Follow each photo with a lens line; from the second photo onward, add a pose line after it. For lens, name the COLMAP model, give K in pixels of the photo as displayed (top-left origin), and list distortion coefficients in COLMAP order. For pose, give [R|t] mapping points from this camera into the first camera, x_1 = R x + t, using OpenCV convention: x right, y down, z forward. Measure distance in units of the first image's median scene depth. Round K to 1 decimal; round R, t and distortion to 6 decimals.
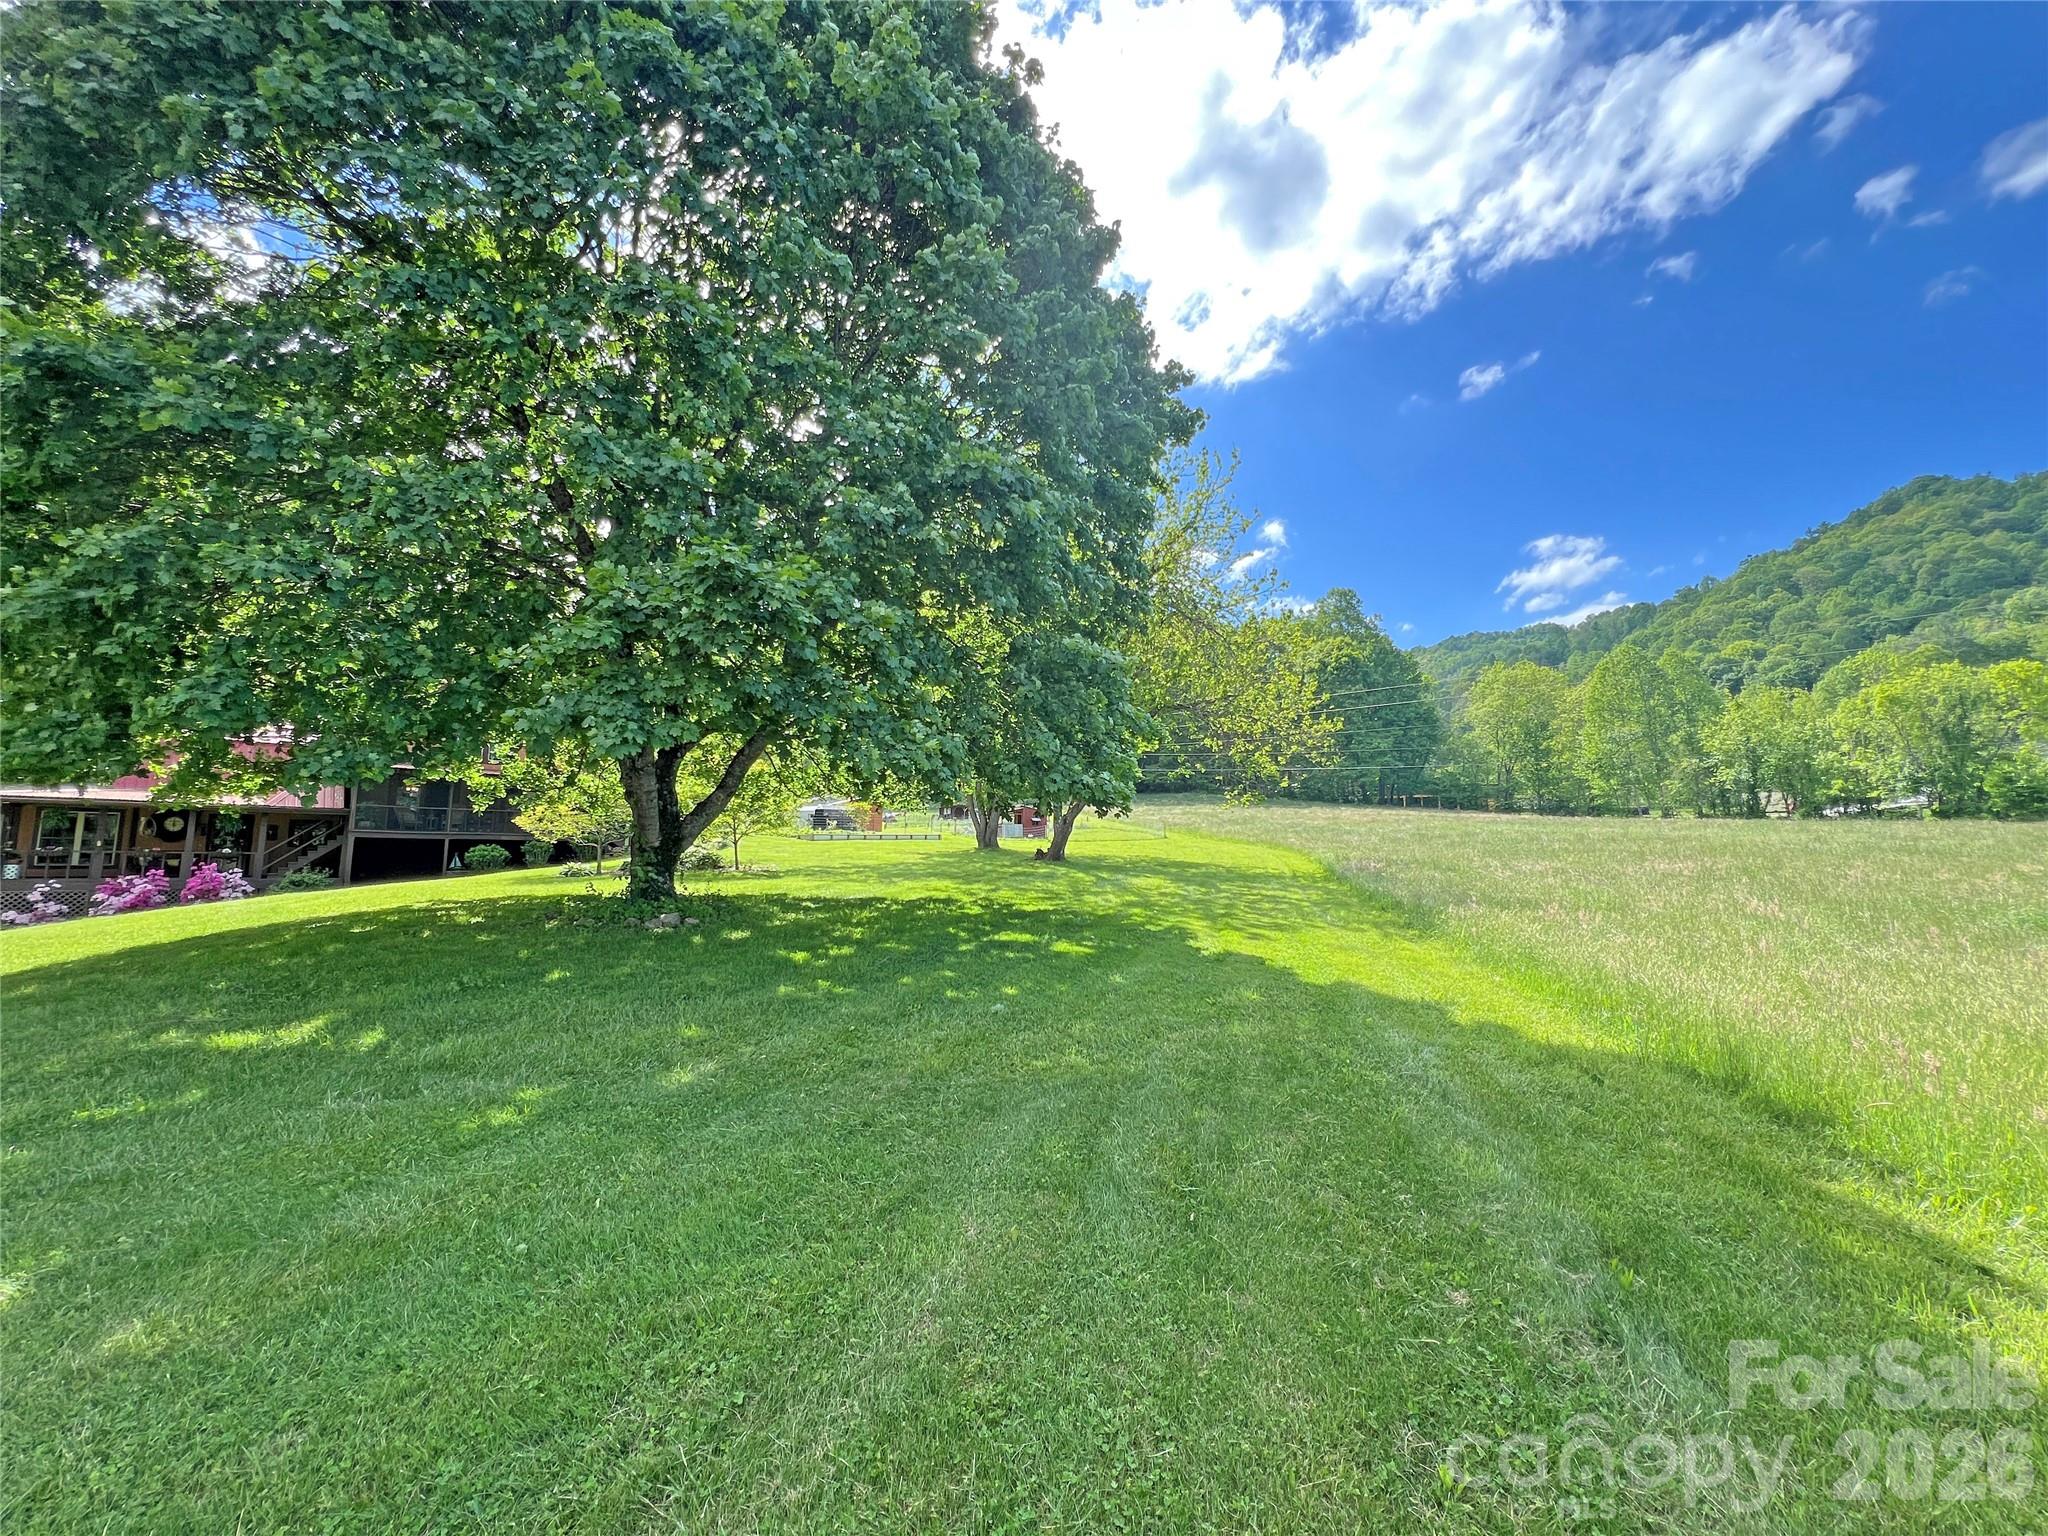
lens RADIAL K [[835.7, 0, 1024.0], [0, 835.7, 768.0], [0, 0, 1]] dist [-0.000399, -0.000125]
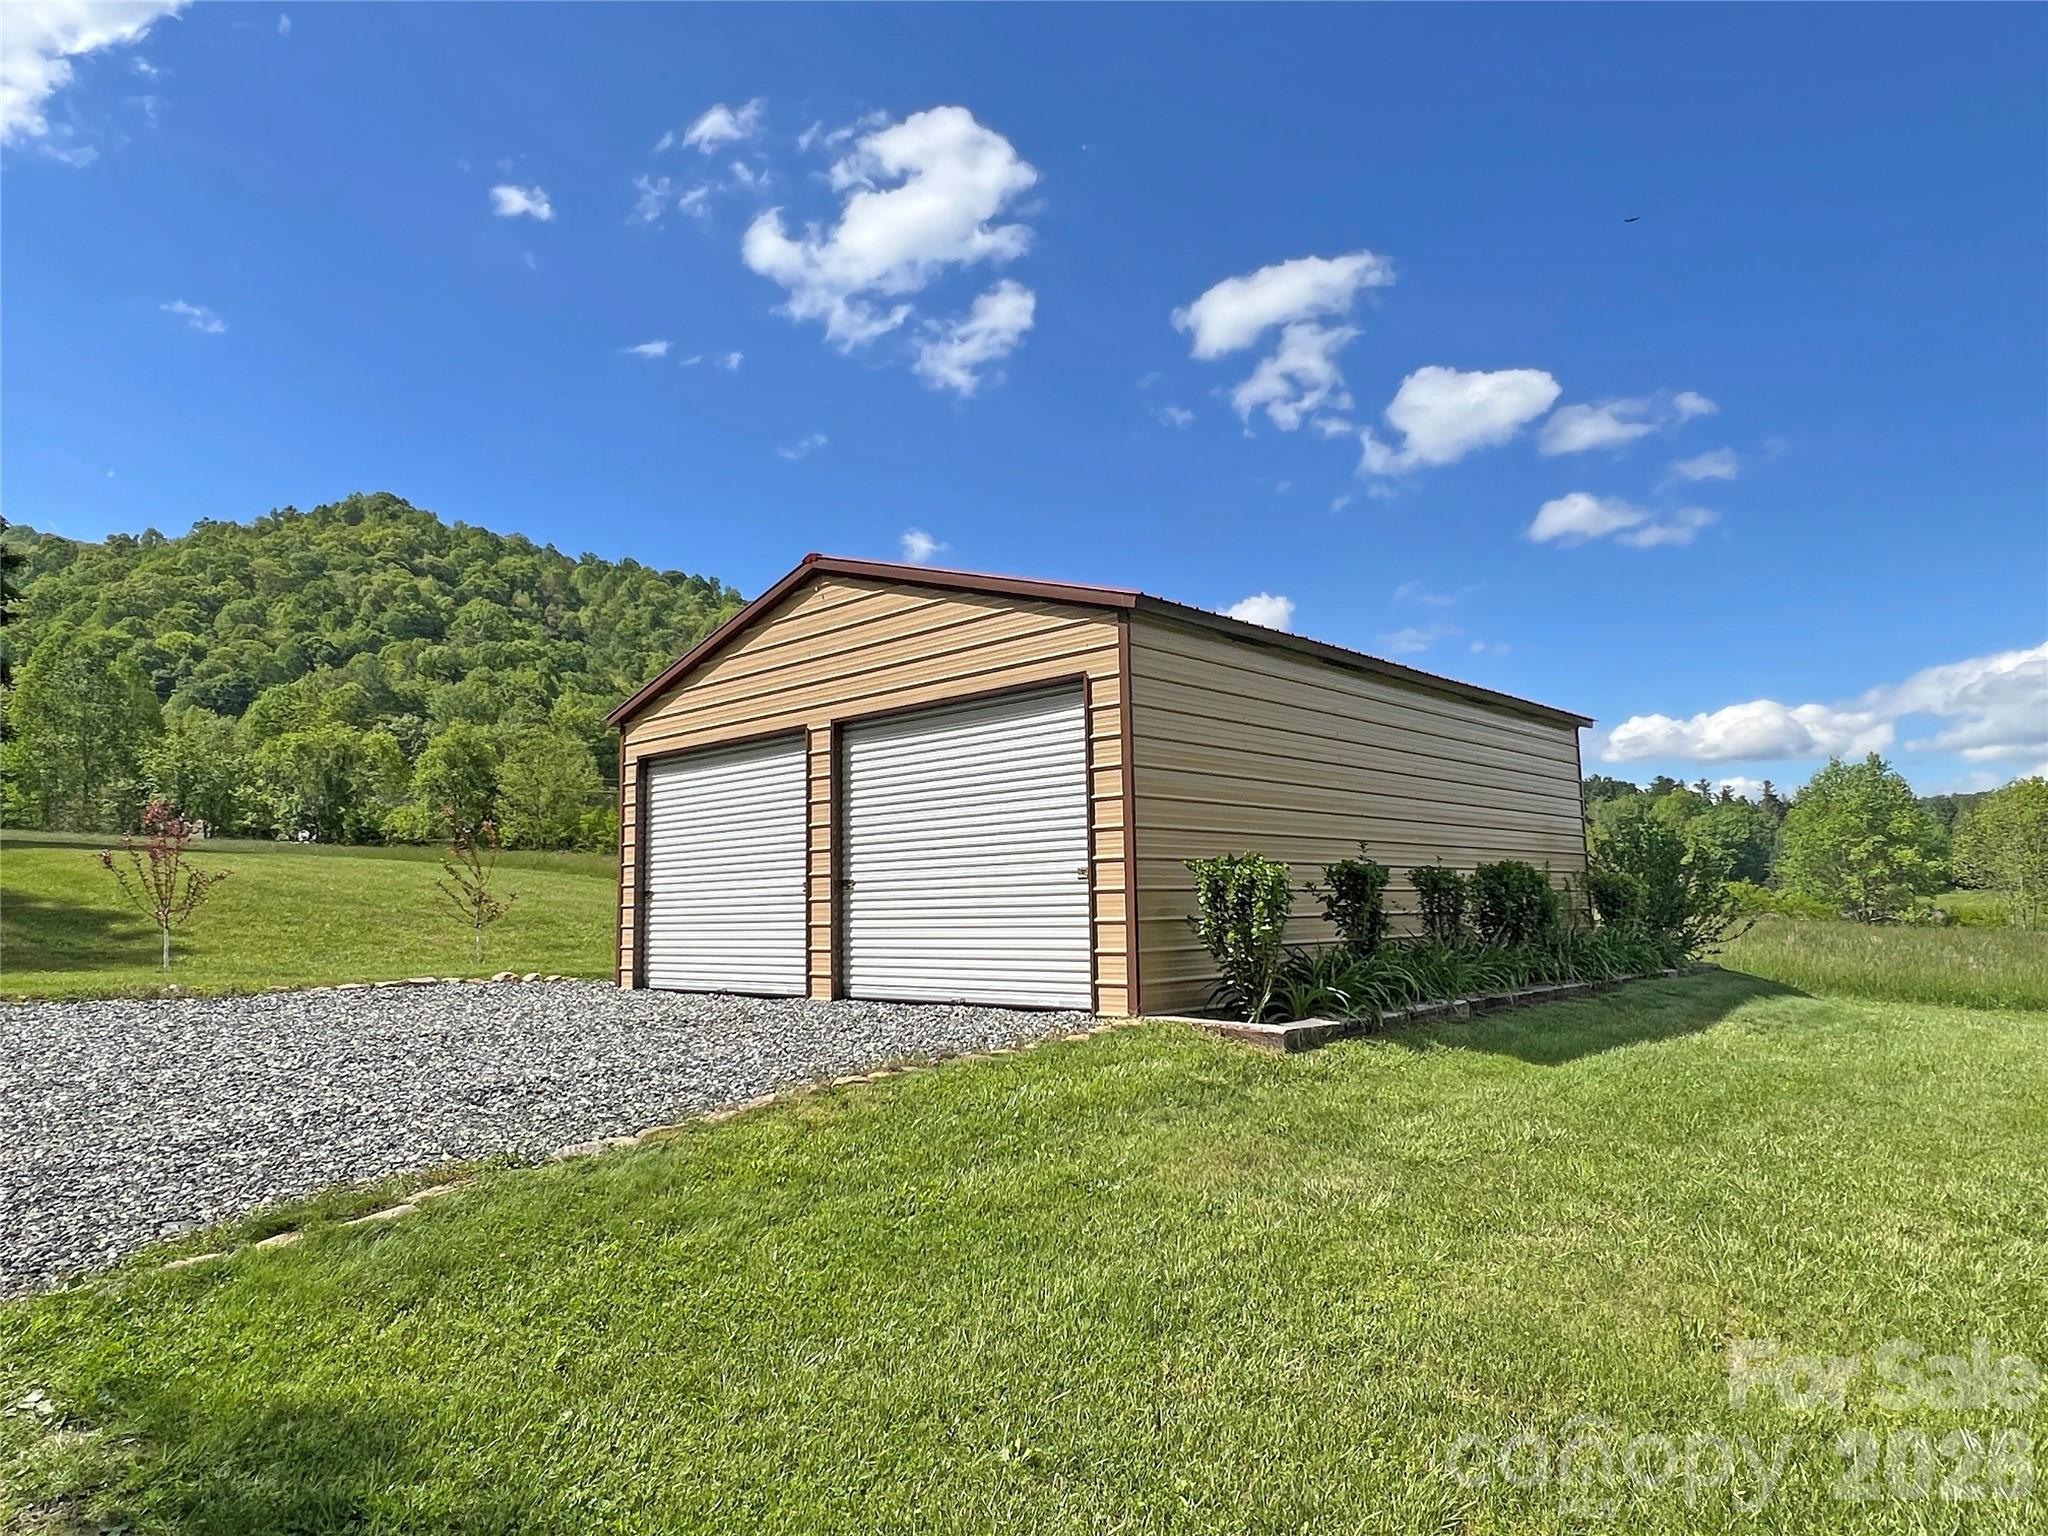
lens RADIAL K [[1251.7, 0, 1024.0], [0, 1251.7, 768.0], [0, 0, 1]] dist [0.002650, 0.001028]
pose [[0.244238, 0.109807, 0.963478, -0.081388], [-0.100179, 0.991109, -0.087561, -0.000192], [-0.964527, -0.075135, 0.253067, -0.085956]]
